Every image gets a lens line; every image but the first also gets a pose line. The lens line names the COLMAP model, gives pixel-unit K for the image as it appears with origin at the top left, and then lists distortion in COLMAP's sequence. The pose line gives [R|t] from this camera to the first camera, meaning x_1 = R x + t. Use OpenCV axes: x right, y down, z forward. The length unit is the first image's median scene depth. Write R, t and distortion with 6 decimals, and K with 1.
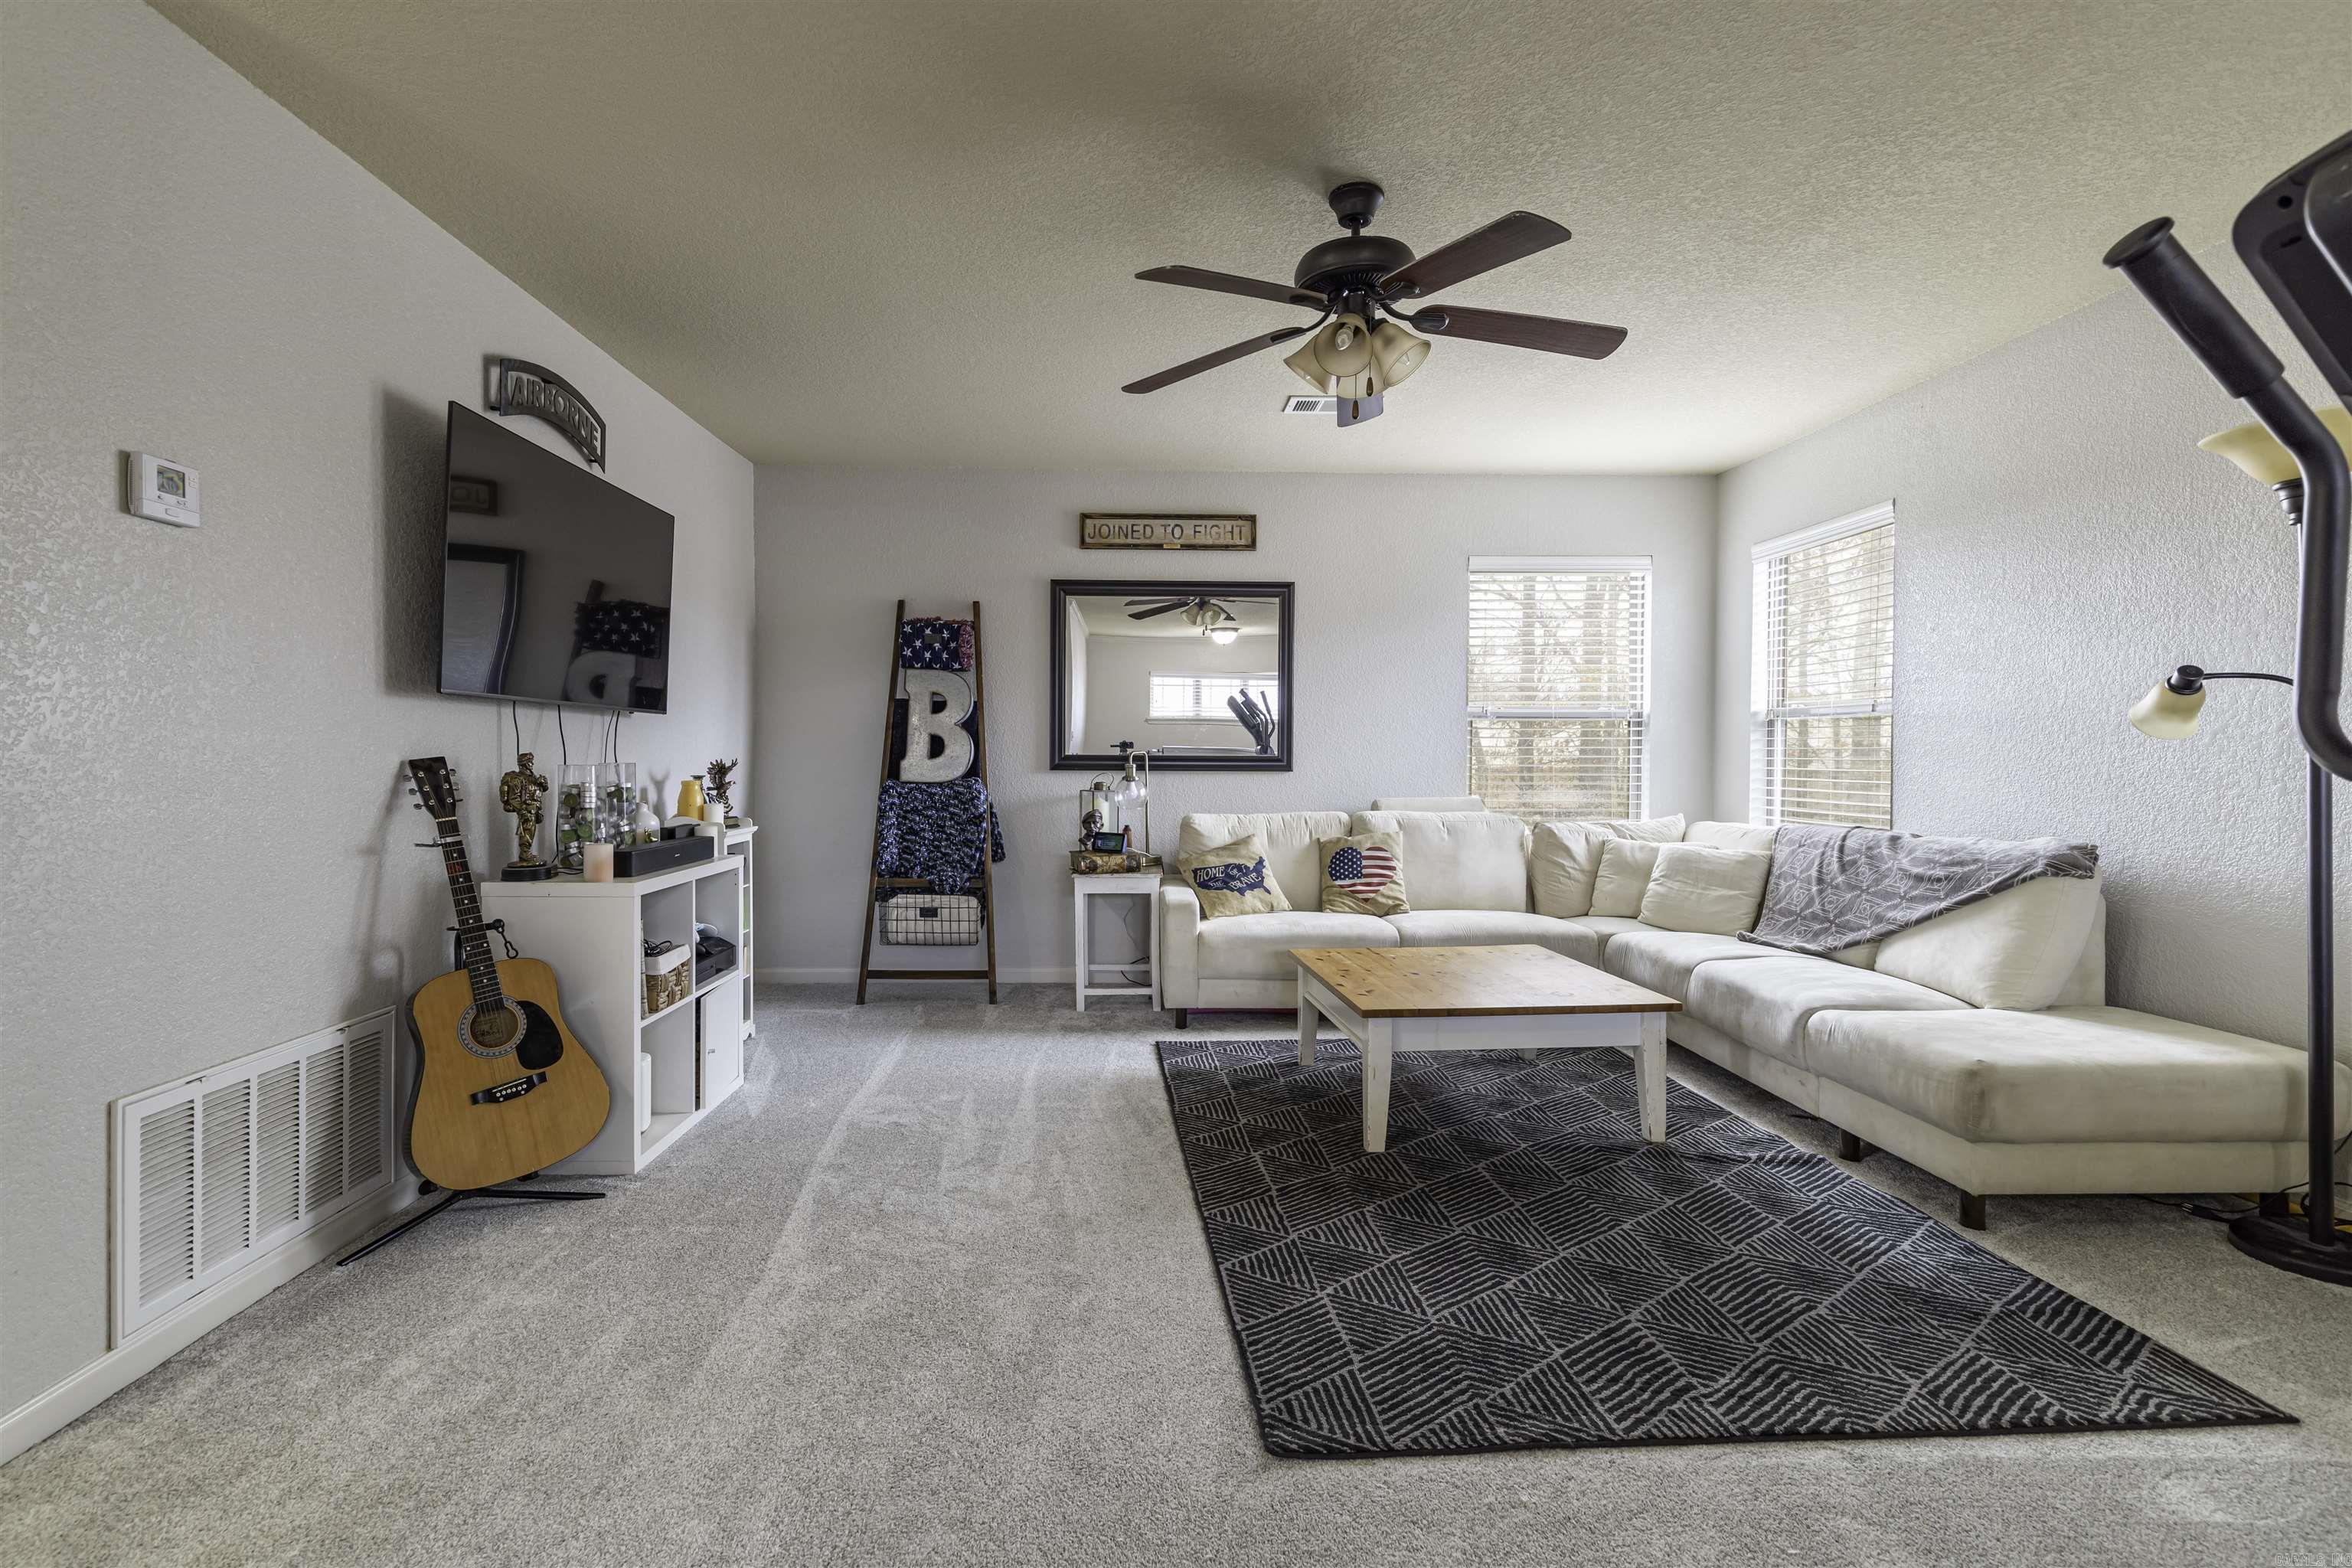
lens RADIAL K [[1098.0, 0, 1160.1], [0, 1098.0, 773.0], [0, 0, 1]] dist [0.011784, -0.002327]
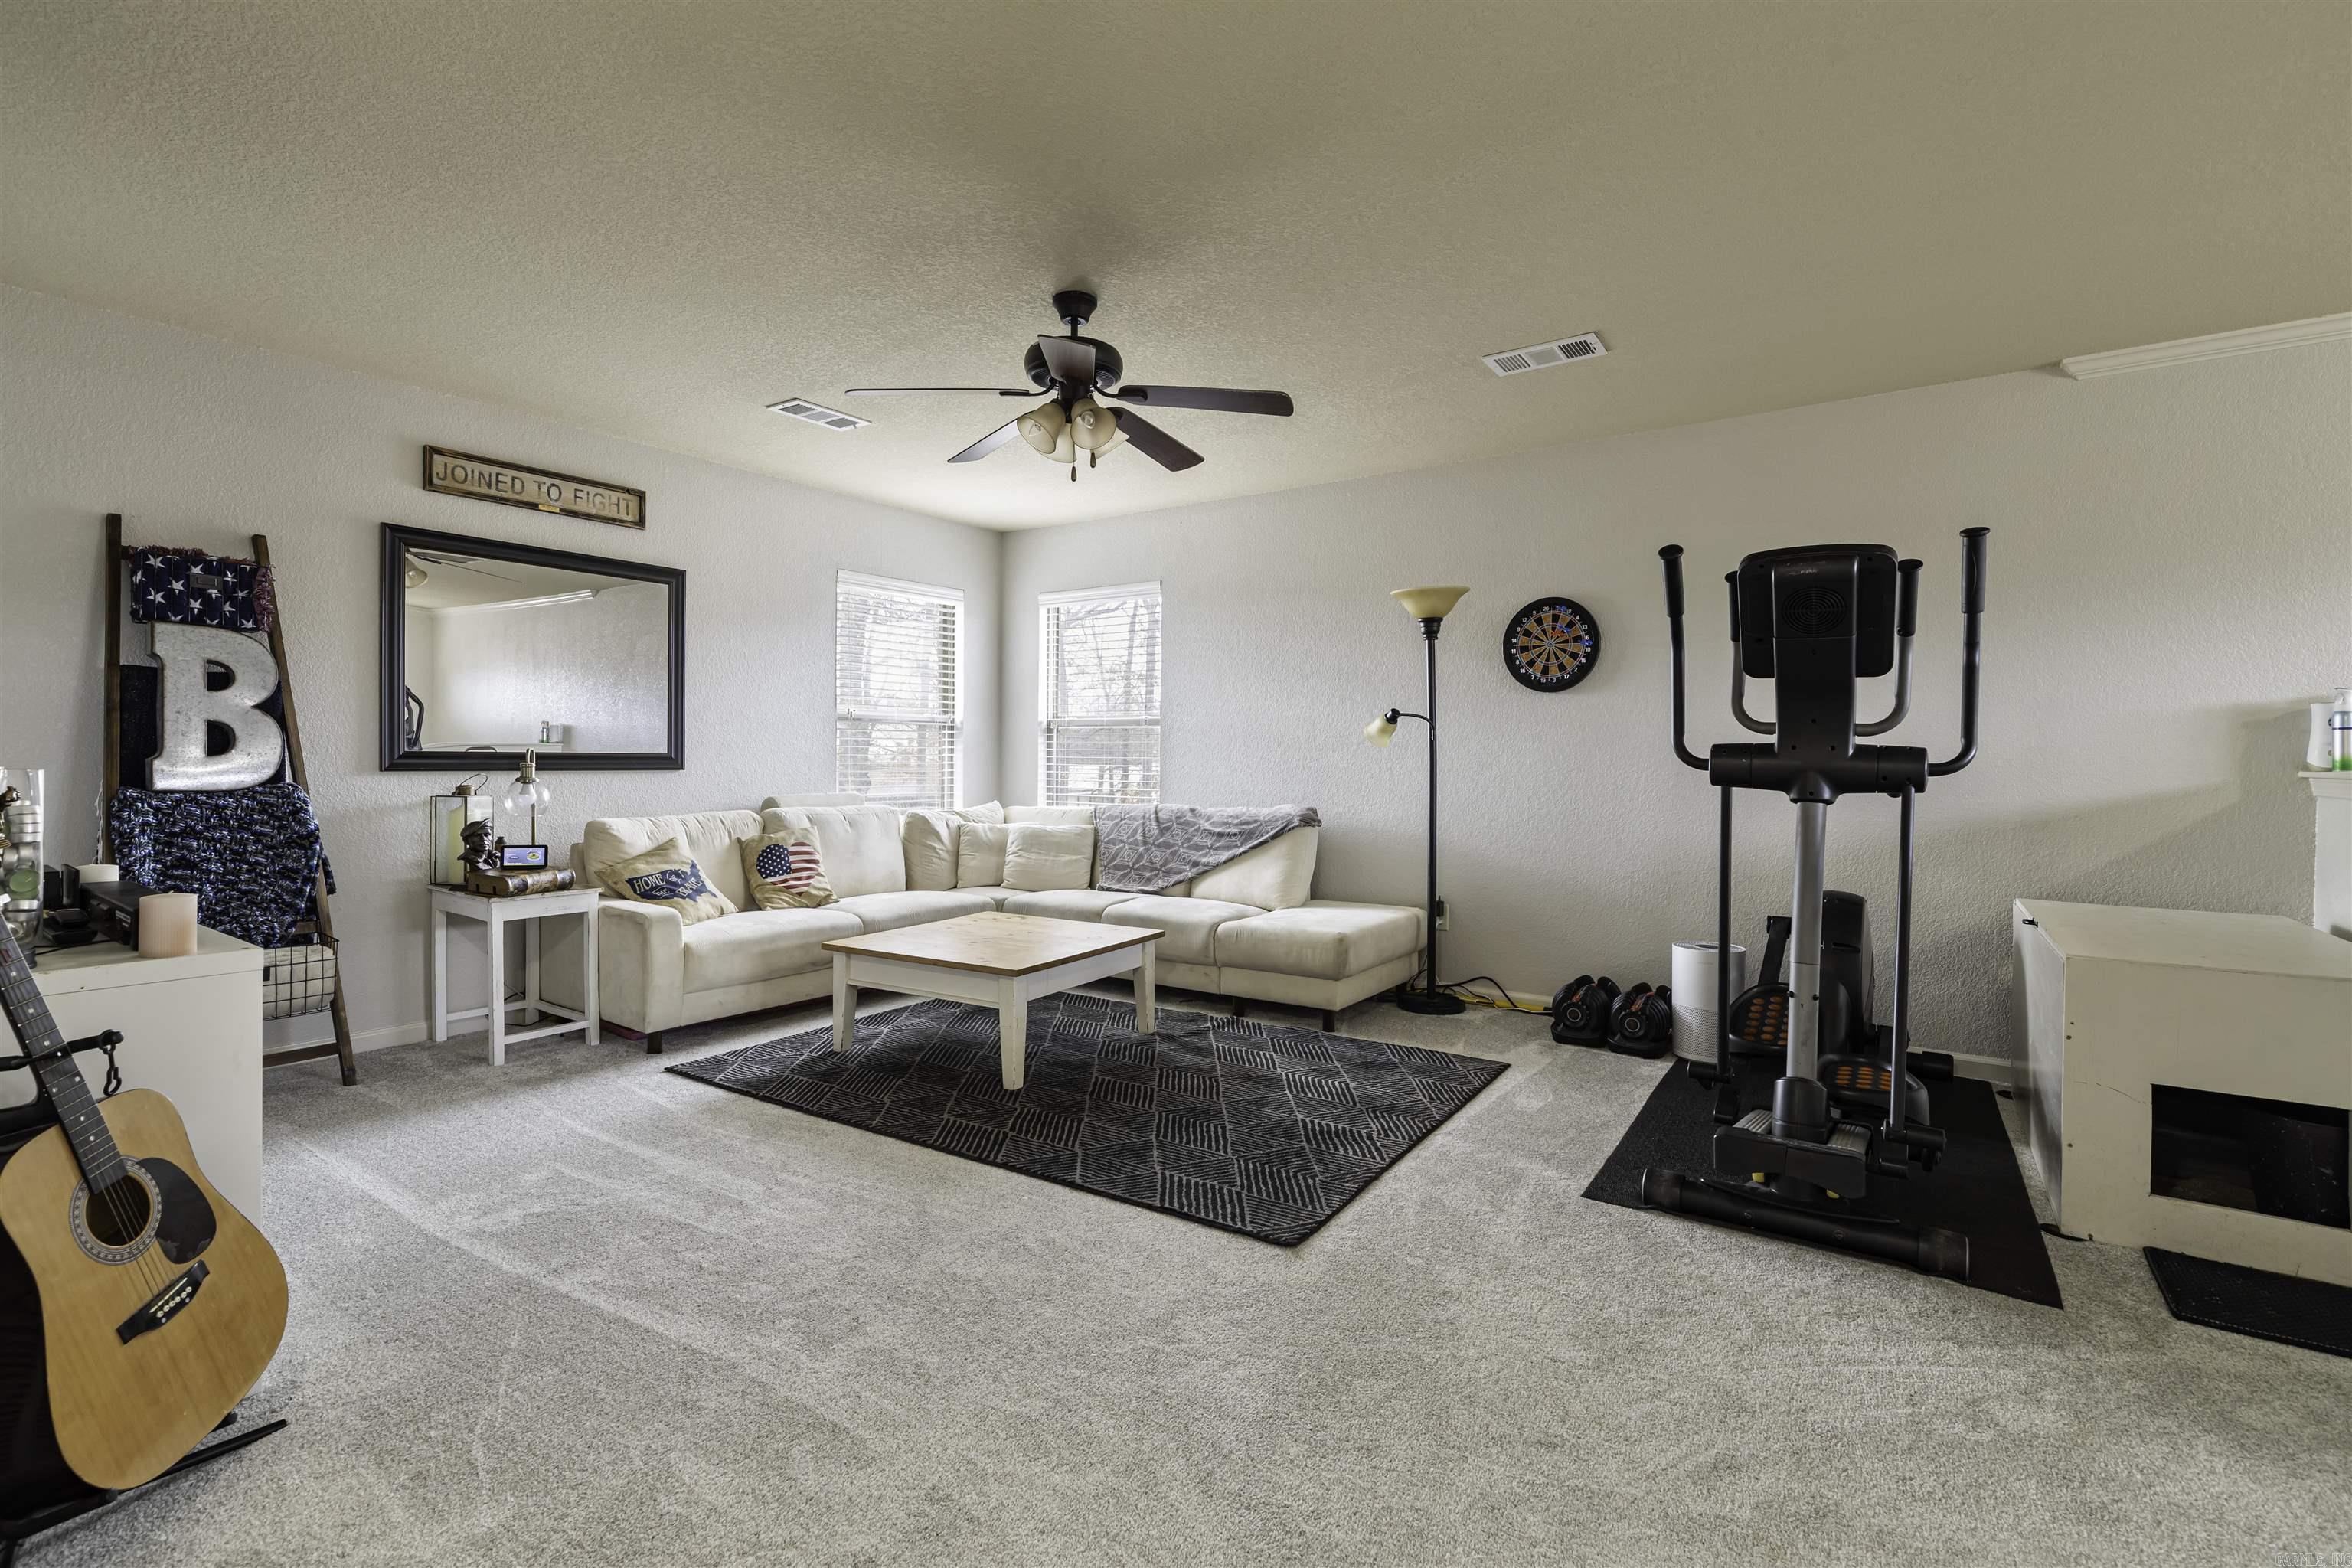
lens RADIAL K [[1098.0, 0, 1168.5], [0, 1098.0, 774.9], [0, 0, 1]] dist [0.011784, -0.002327]
pose [[0.588339, -0.012816, 0.808513, -0.437187], [0.008936, 0.999916, 0.009348, -0.002474], [-0.808565, 0.001725, 0.588404, 0.111793]]
